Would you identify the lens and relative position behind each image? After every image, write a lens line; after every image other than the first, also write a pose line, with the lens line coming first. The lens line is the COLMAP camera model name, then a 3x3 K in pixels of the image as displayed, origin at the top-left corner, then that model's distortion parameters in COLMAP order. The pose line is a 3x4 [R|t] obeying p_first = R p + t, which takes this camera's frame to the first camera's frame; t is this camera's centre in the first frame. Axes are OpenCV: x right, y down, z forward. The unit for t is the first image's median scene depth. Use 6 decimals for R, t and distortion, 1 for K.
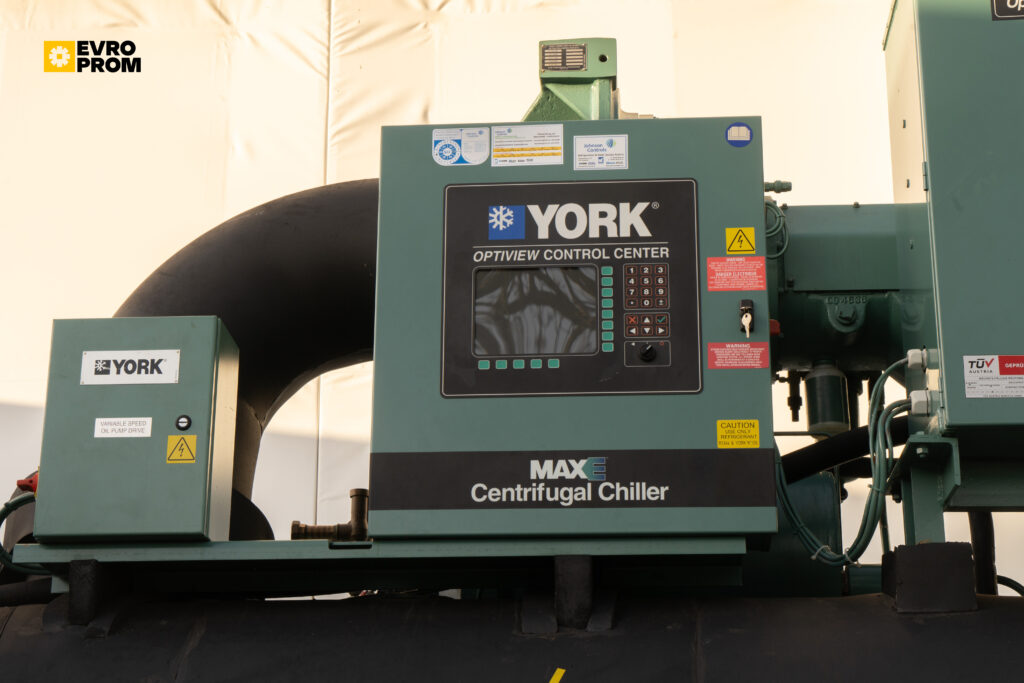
lens RADIAL K [[1933.8, 0, 510.5], [0, 1933.8, 312.7], [0, 0, 1]] dist [0.056066, 0.000000]
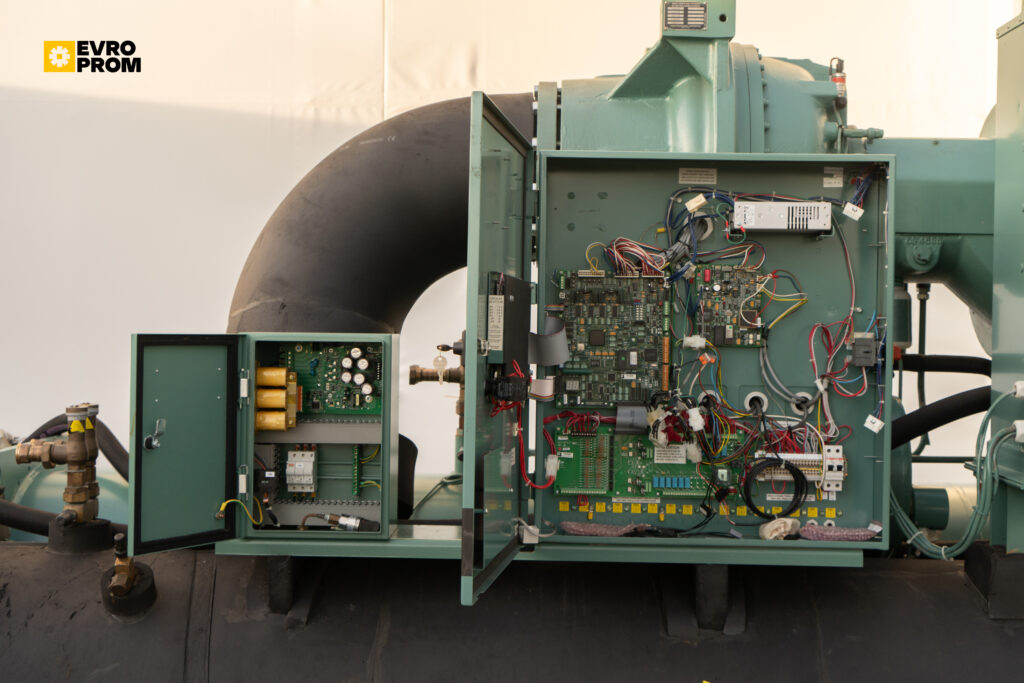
lens RADIAL K [[1496.6, 0, 515.0], [0, 1496.6, 325.1], [0, 0, 1]] dist [0.033314, 0.000000]
pose [[0.998850, 0.008829, 0.047123, -0.121774], [-0.024058, 0.942490, 0.333366, -0.288222], [-0.041470, -0.334117, 0.941619, 0.208393]]
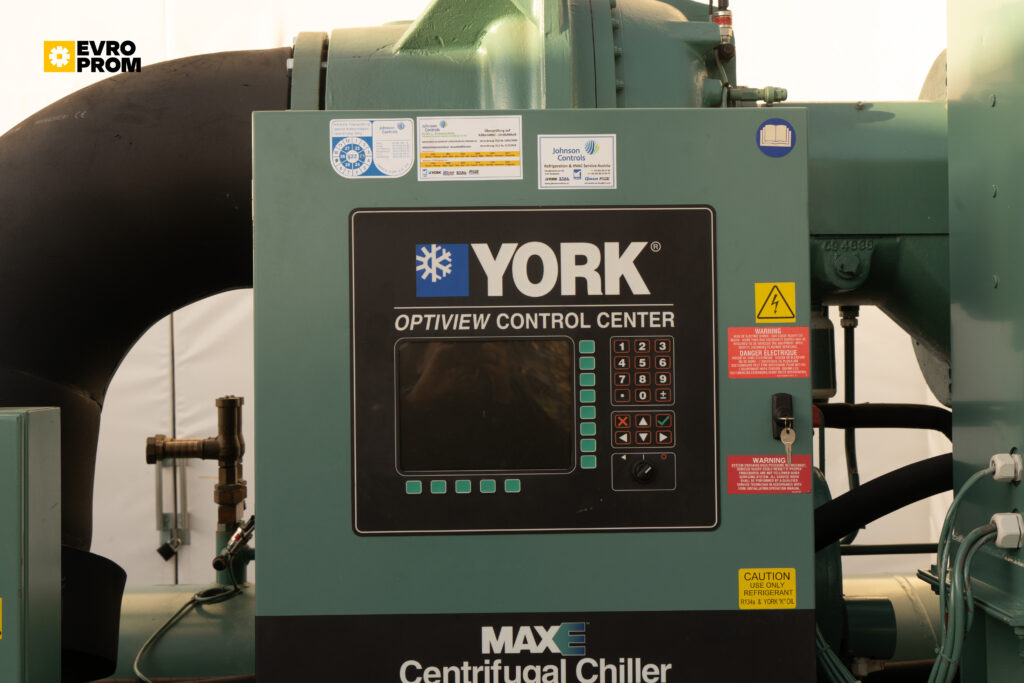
lens RADIAL K [[1612.5, 0, 504.3], [0, 1612.5, 316.1], [0, 0, 1]] dist [0.021161, 0.000000]
pose [[0.994526, -0.015885, 0.103280, -0.040250], [-0.017175, 0.950085, 0.311519, -0.214356], [-0.103073, -0.311588, 0.944610, 0.454383]]
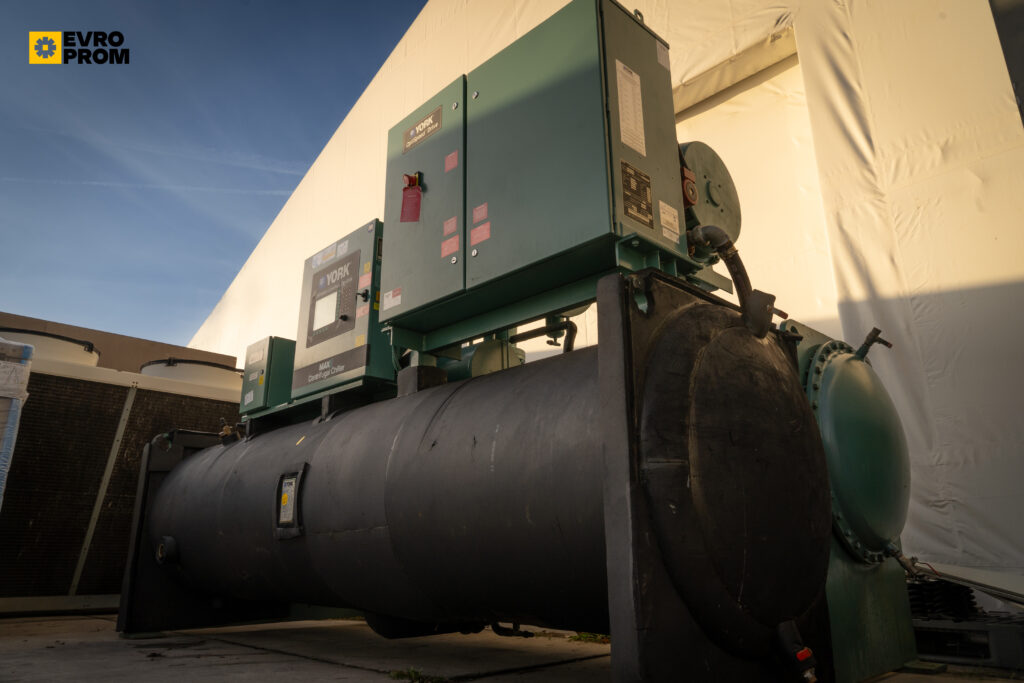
lens RADIAL K [[702.2, 0, 525.8], [0, 702.2, 336.7], [0, 0, 1]] dist [-0.017899, 0.011971]
pose [[0.757633, -0.205826, -0.619377, 0.860627], [0.226831, 0.972855, -0.045828, 0.148231], [0.611997, -0.105773, 0.783755, 0.370859]]
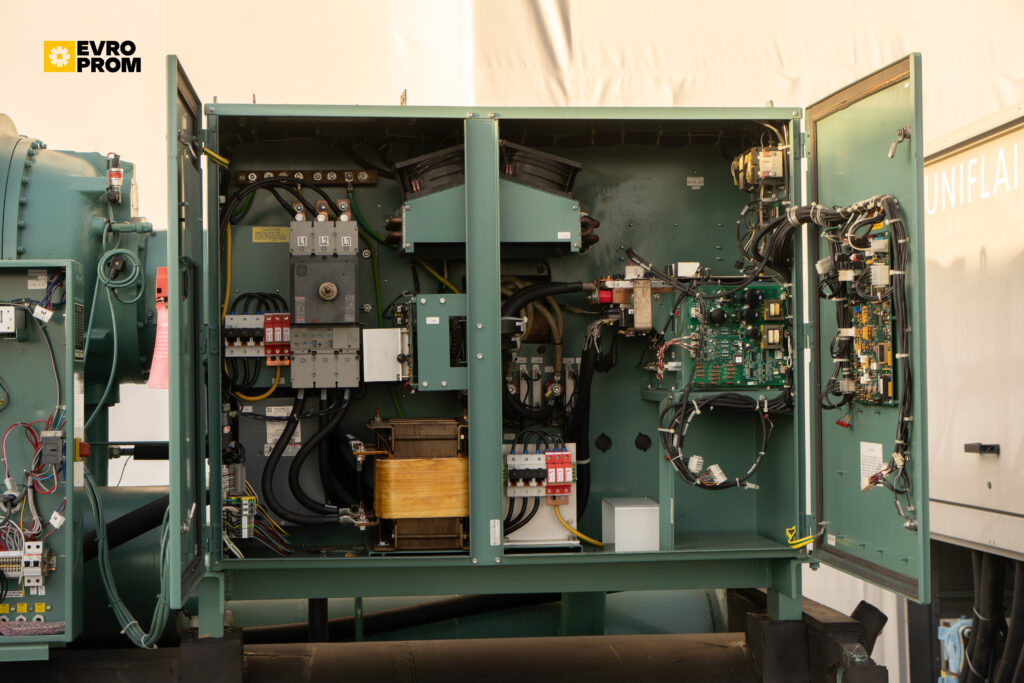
lens RADIAL K [[1731.7, 0, 516.3], [0, 1731.7, 322.7], [0, 0, 1]] dist [0.035301, 0.000000]
pose [[0.982949, -0.012079, 0.183481, 0.199974], [-0.043312, 0.954555, 0.294870, -0.378215], [-0.178704, -0.297789, 0.937756, 0.015142]]
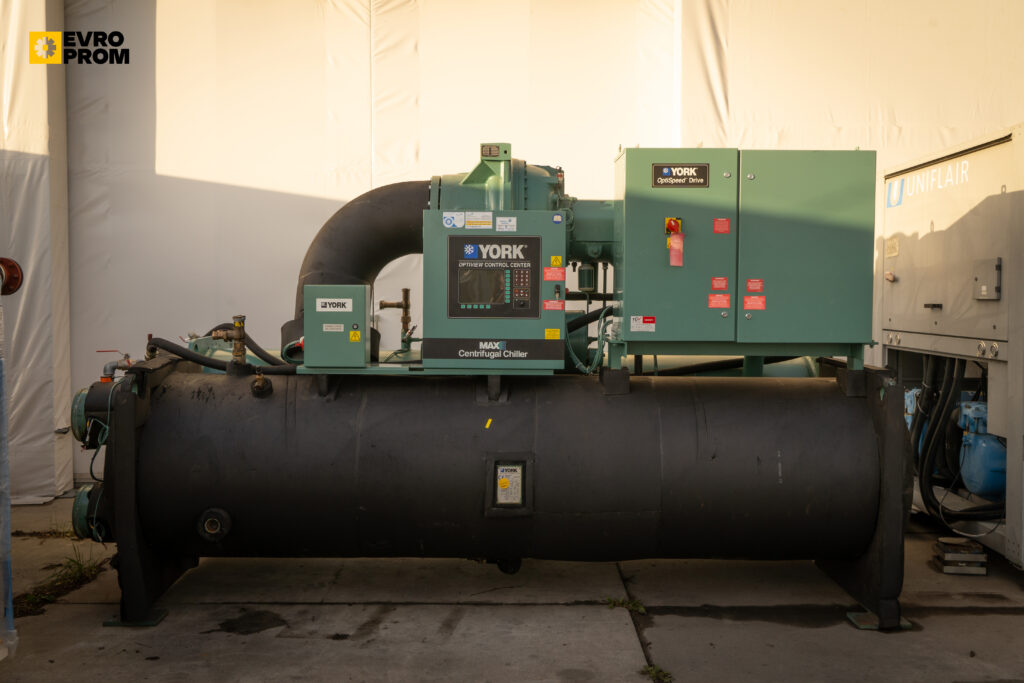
lens RADIAL K [[993.9, 0, 513.5], [0, 993.9, 324.5], [0, 0, 1]] dist [-0.005434, 0.000000]
pose [[0.996465, -0.002122, 0.083986, -0.060999], [-0.029140, 0.928890, 0.369208, -0.474913], [-0.078797, -0.370350, 0.925544, -0.338238]]
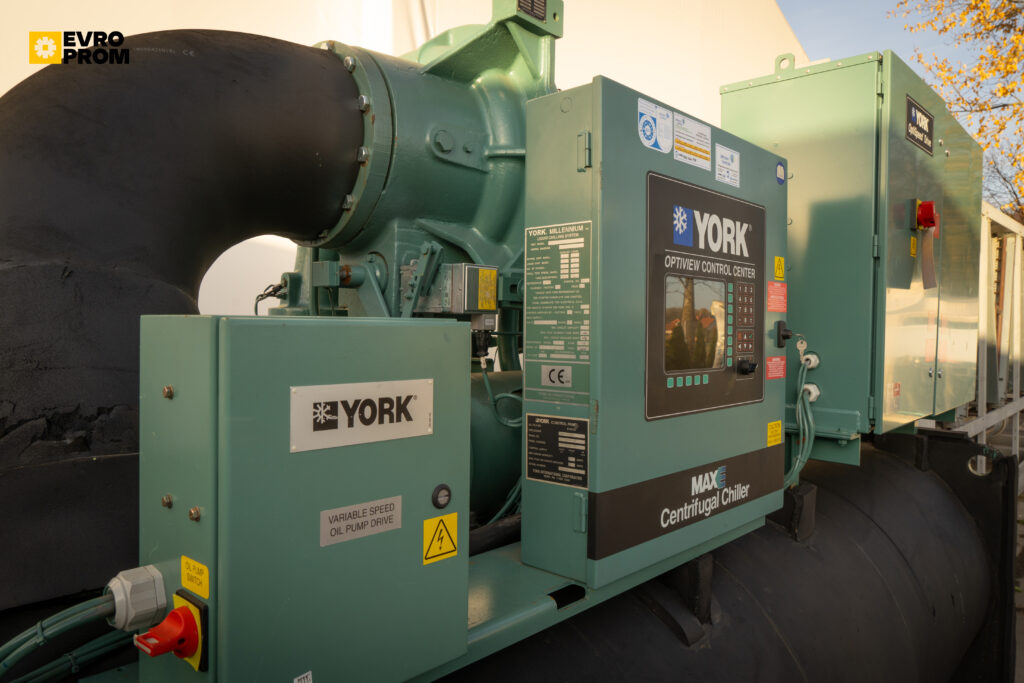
lens RADIAL K [[702.2, 0, 510.8], [0, 702.2, 334.6], [0, 0, 1]] dist [-0.017899, 0.011971]
pose [[0.628269, -0.008737, 0.777947, -0.332502], [-0.266670, 0.936944, 0.225885, -0.052882], [-0.730866, -0.349372, 0.586322, 0.851943]]
